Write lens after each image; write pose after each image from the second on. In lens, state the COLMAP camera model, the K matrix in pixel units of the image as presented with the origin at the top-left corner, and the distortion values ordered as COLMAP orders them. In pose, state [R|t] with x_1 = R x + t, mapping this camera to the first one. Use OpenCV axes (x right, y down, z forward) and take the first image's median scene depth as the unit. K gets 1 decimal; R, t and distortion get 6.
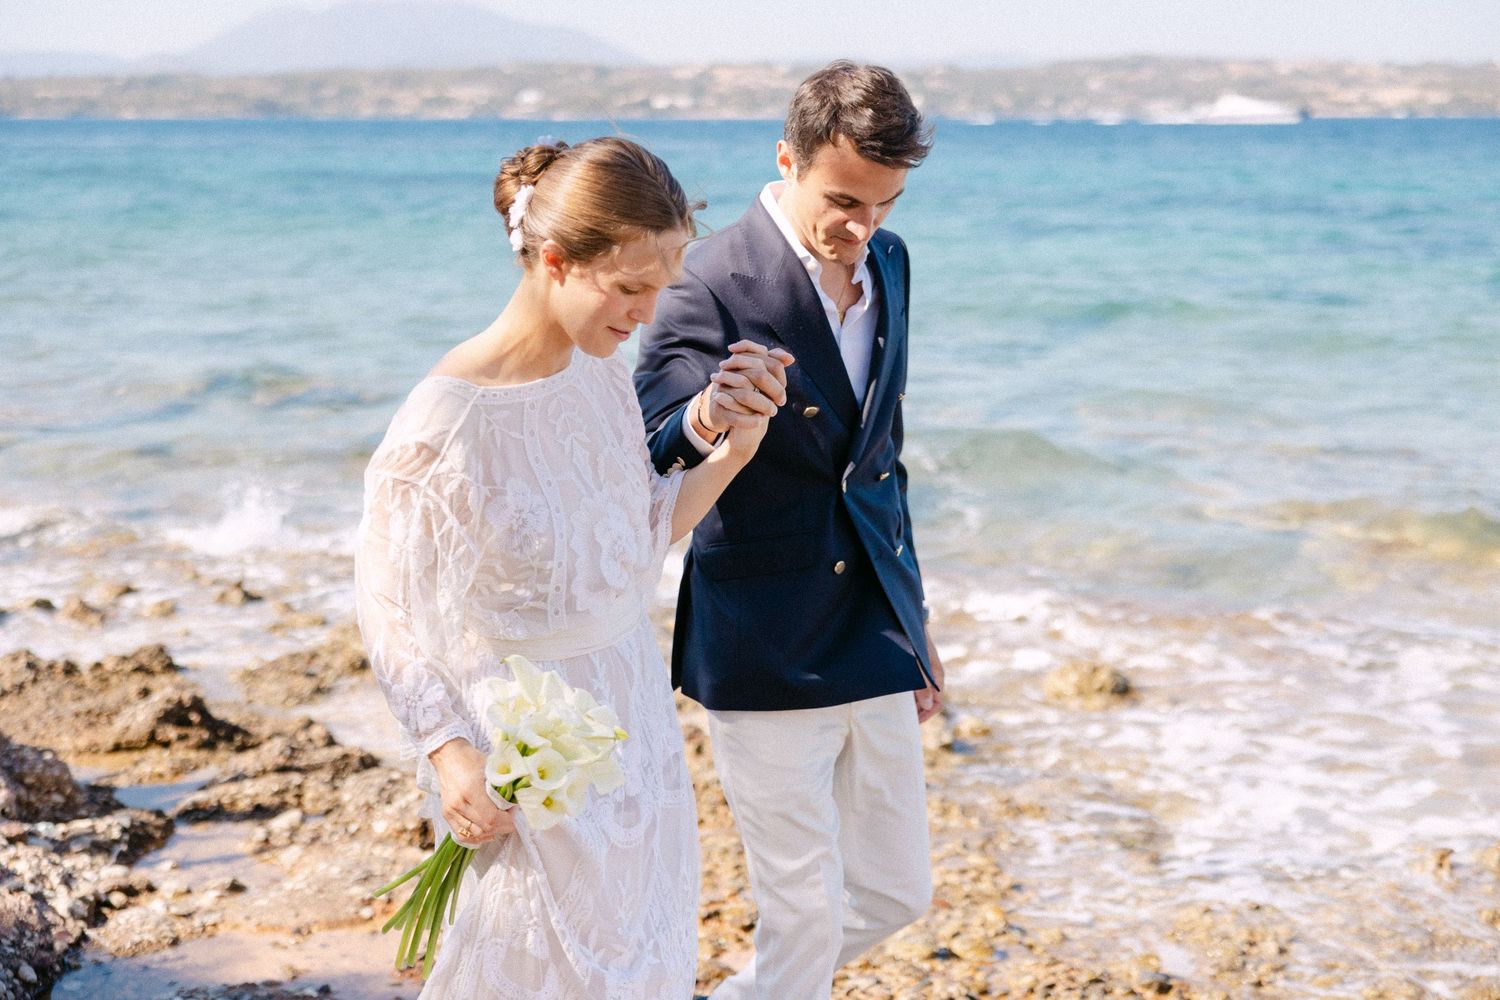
lens RADIAL K [[2428.8, 0, 750.8], [0, 2428.8, 500.7], [0, 0, 1]] dist [0.012848, 0.000000]
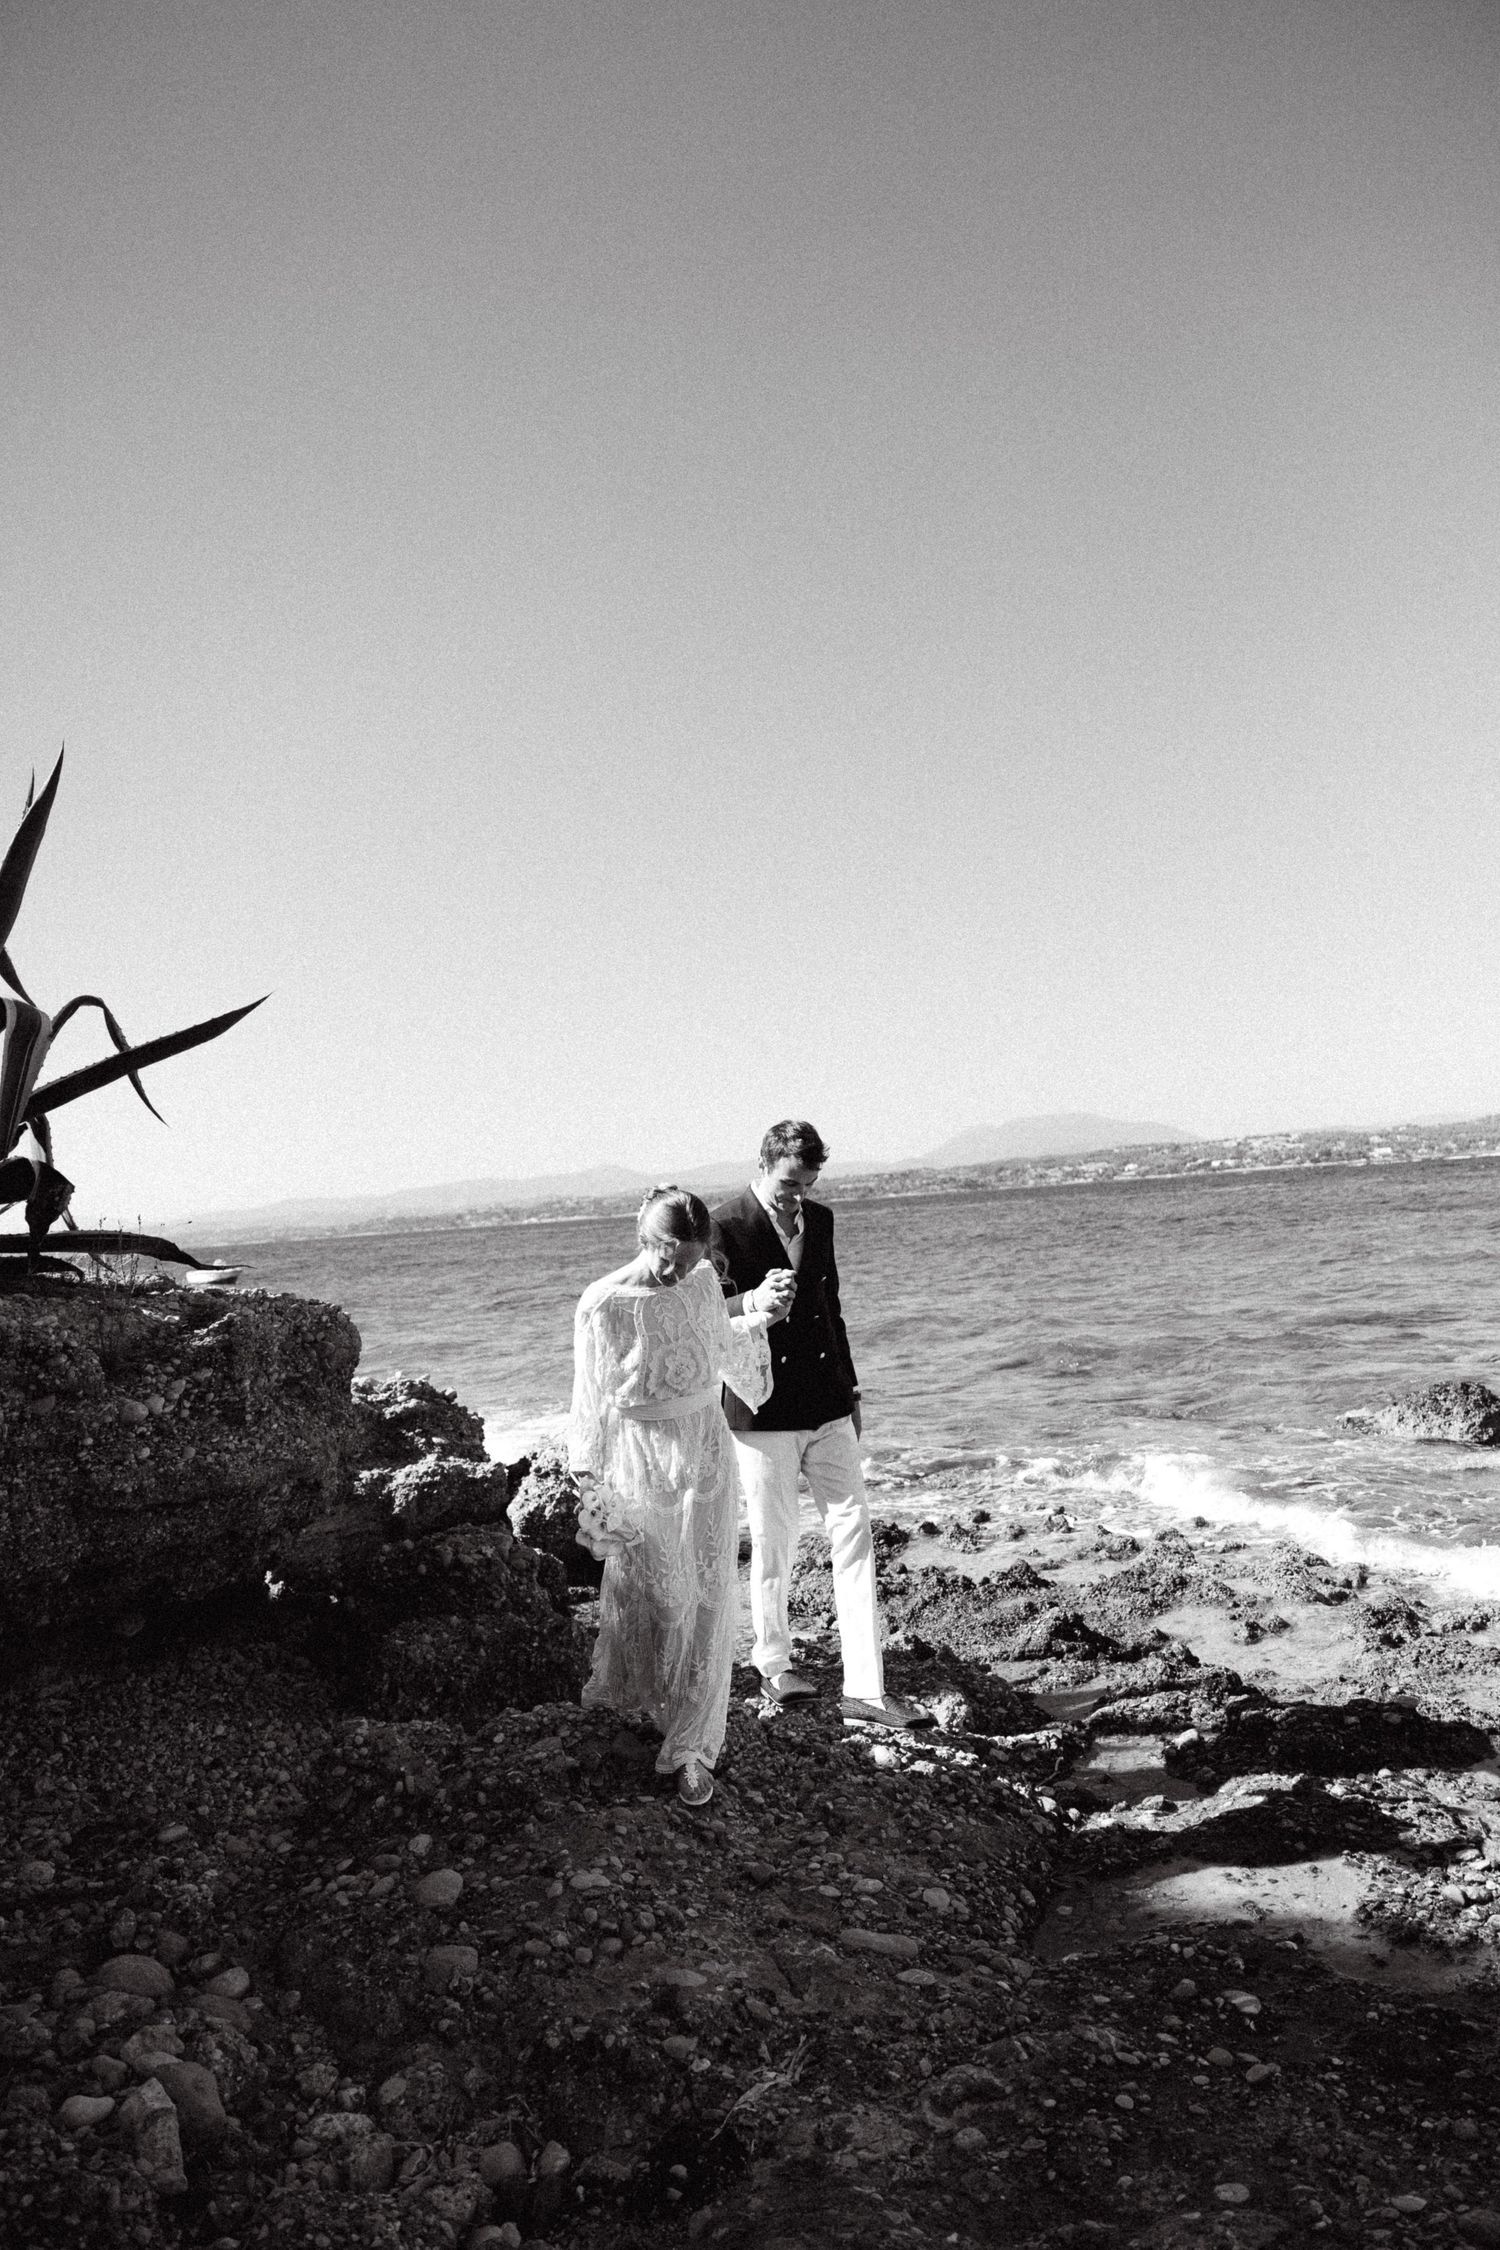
lens RADIAL K [[1462.2, 0, 749.4], [0, 1462.2, 1124.3], [0, 0, 1]] dist [0.000079, -0.005757]
pose [[0.939382, -0.087686, -0.331469, -0.100148], [0.019892, 0.979055, -0.202624, -0.021236], [0.342294, 0.183748, 0.921451, 0.146372]]
